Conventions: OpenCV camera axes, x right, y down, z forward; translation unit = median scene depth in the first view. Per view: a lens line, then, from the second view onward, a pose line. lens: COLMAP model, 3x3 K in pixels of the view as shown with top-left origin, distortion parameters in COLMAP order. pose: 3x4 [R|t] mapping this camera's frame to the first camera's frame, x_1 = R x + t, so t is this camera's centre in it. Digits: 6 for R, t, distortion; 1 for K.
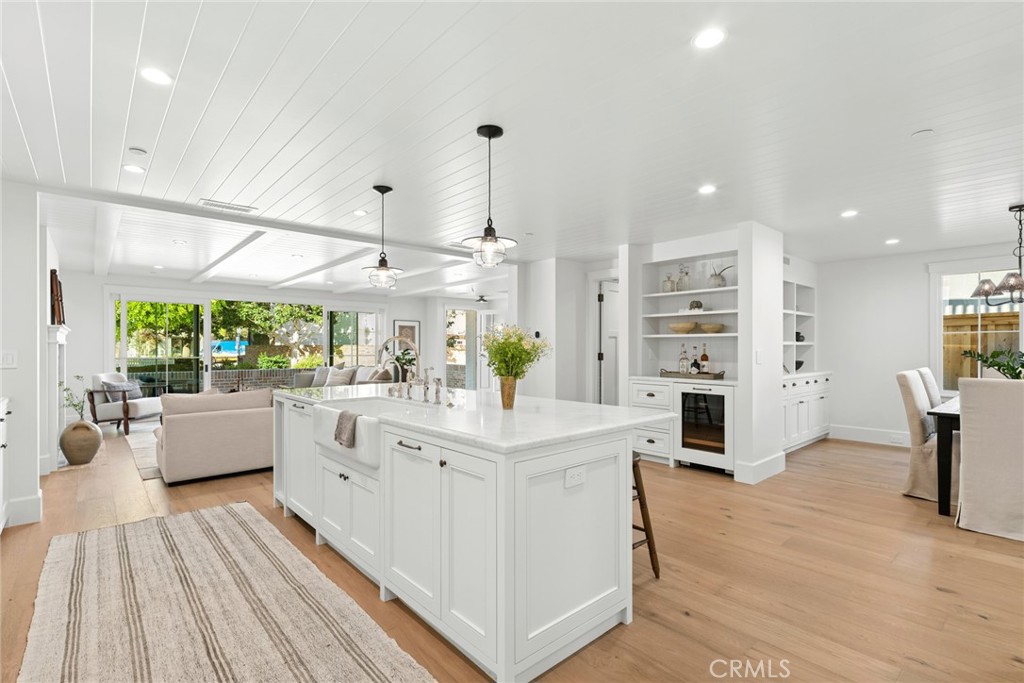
lens RADIAL K [[478.4, 0, 506.2], [0, 478.4, 347.1], [0, 0, 1]] dist [0.007588, -0.002995]
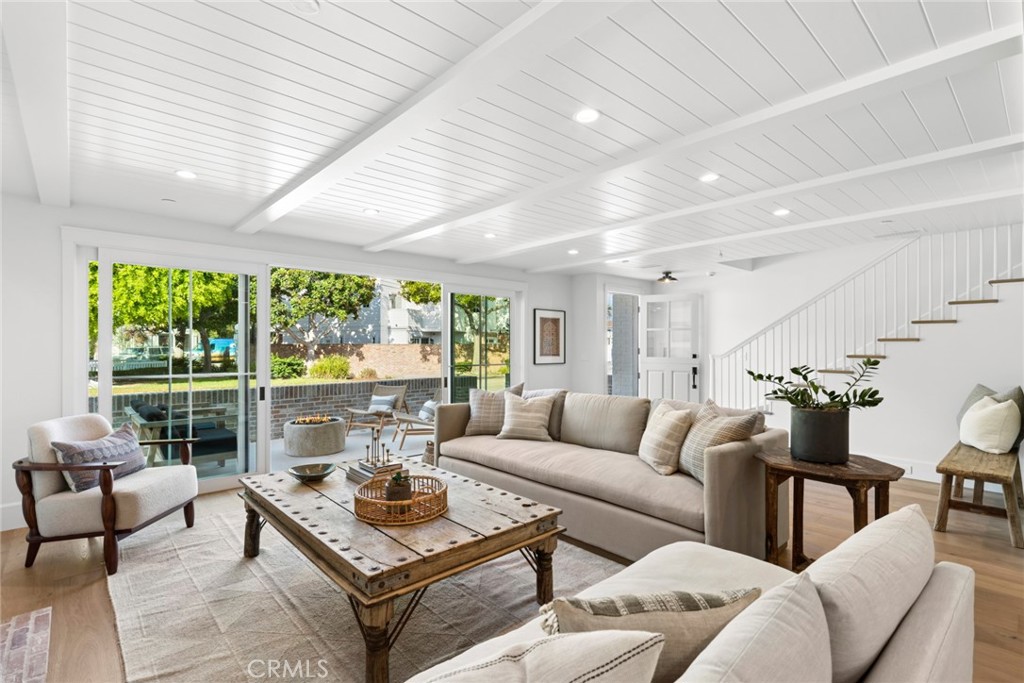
lens RADIAL K [[478.4, 0, 507.9], [0, 478.4, 345.4], [0, 0, 1]] dist [0.007588, -0.002995]
pose [[0.999709, 0.000490, 0.024129, -0.363375], [-0.000529, 0.999999, 0.001602, -0.010982], [-0.024128, -0.001615, 0.999708, 0.457624]]
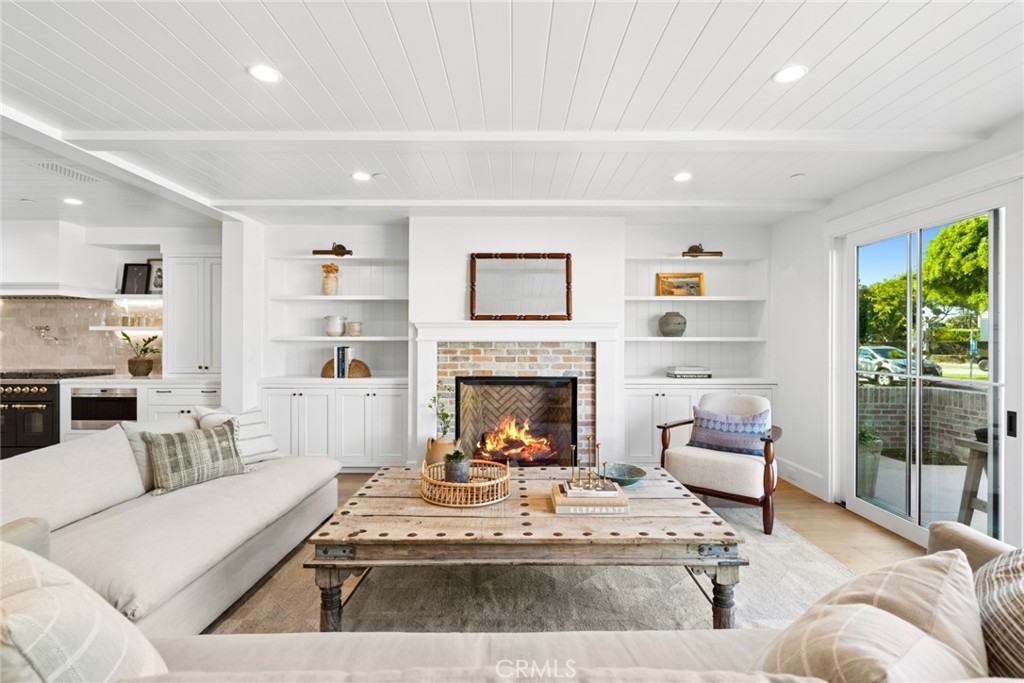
lens RADIAL K [[478.4, 0, 522.0], [0, 478.4, 337.9], [0, 0, 1]] dist [0.007588, -0.002995]
pose [[-0.664454, -0.005516, -0.747309, -0.219167], [-0.001281, 0.999980, -0.006242, -0.005941], [0.747328, -0.003190, -0.664447, 0.978293]]
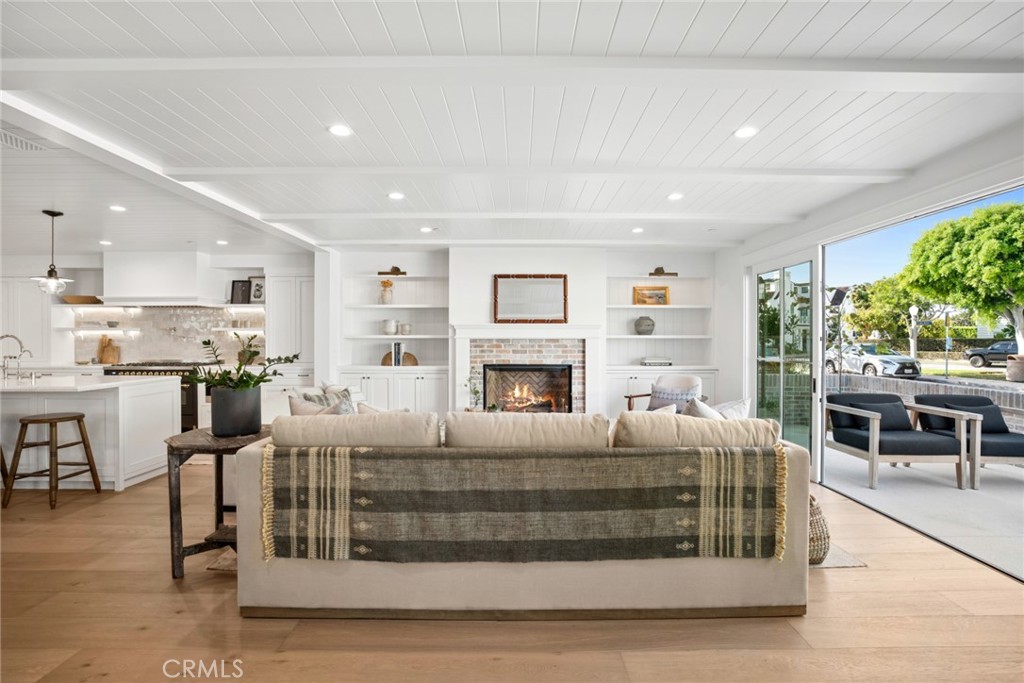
lens RADIAL K [[515.1, 0, 539.3], [0, 515.1, 336.6], [0, 0, 1]] dist [-0.033838, 0.001027]
pose [[-0.649627, -0.003225, -0.760246, -0.035994], [-0.000079, 0.999991, -0.004175, -0.005170], [0.760253, -0.002652, -0.649622, 1.136317]]
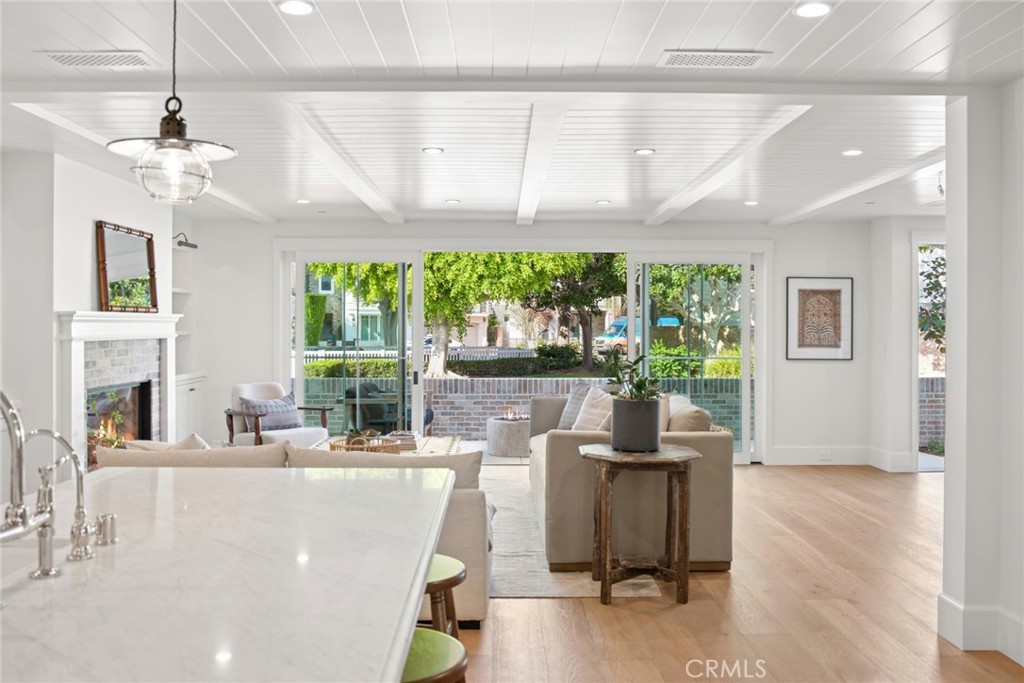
lens RADIAL K [[902.9, 0, 504.8], [0, 902.9, 336.7], [0, 0, 1]] dist [-0.064462, 0.010578]
pose [[0.756426, 0.008510, -0.654024, 0.131213], [-0.000483, 0.999922, 0.012452, -0.016532], [0.654079, -0.009103, 0.756371, 0.282812]]
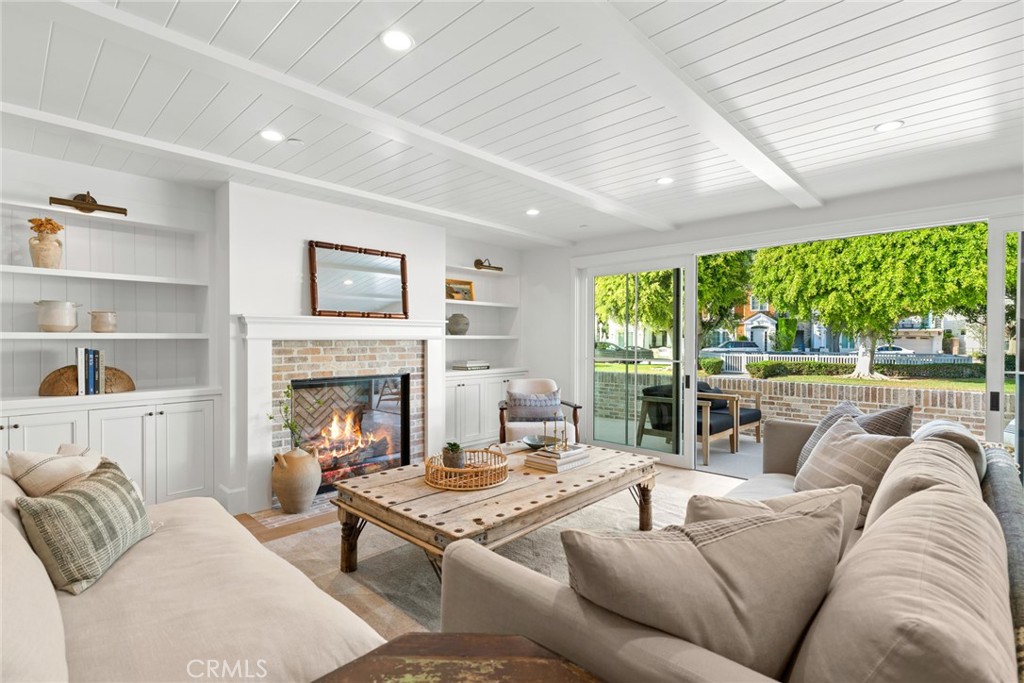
lens RADIAL K [[478.4, 0, 518.4], [0, 478.4, 346.2], [0, 0, 1]] dist [0.007588, -0.002995]
pose [[0.094882, 0.013047, -0.995403, -0.094970], [0.002030, 0.999909, 0.013300, -0.004670], [0.995486, -0.003283, 0.094847, 0.754627]]
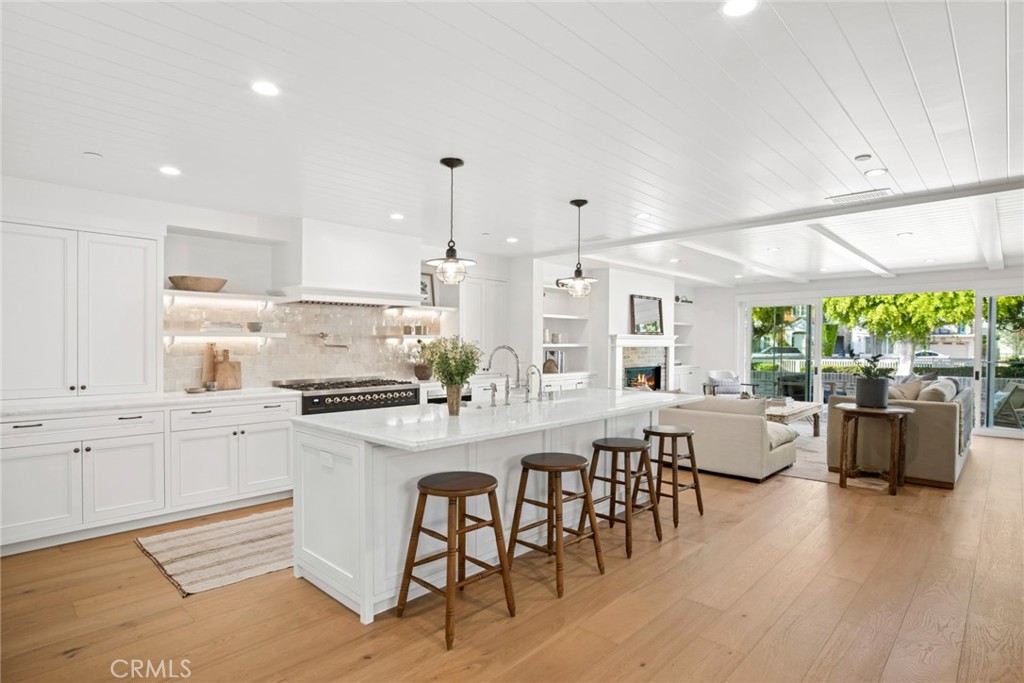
lens RADIAL K [[529.8, 0, 524.4], [0, 529.8, 364.4], [0, 0, 1]] dist [-0.028960, 0.006542]
pose [[0.097278, 0.035591, -0.994621, 0.362704], [0.002880, 0.999346, 0.036042, -0.008607], [0.995253, -0.006371, 0.097112, 0.318874]]
